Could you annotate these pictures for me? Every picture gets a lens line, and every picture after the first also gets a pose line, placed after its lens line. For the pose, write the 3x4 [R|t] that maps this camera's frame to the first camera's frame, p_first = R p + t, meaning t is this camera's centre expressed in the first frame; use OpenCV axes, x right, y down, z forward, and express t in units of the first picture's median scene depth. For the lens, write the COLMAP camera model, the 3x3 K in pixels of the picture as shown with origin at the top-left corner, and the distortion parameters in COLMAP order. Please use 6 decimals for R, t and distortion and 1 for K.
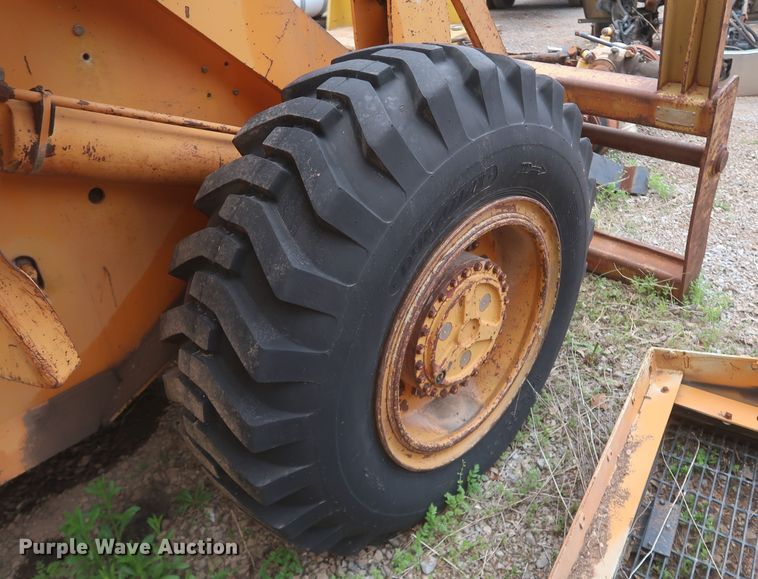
lens RADIAL K [[592.1, 0, 378.5], [0, 592.1, 291.1], [0, 0, 1]] dist [-0.013494, -0.004269]
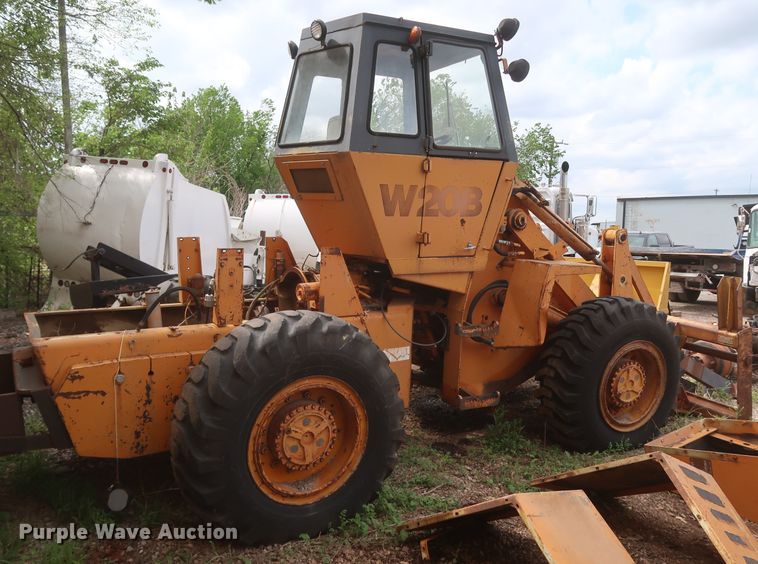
lens RADIAL K [[590.1, 0, 383.3], [0, 590.1, 287.8], [0, 0, 1]] dist [-0.024349, 0.010444]
pose [[0.942481, 0.129768, -0.308042, -0.184585], [-0.245825, 0.893543, -0.375701, 1.107854], [0.226494, 0.429815, 0.874048, -2.226154]]
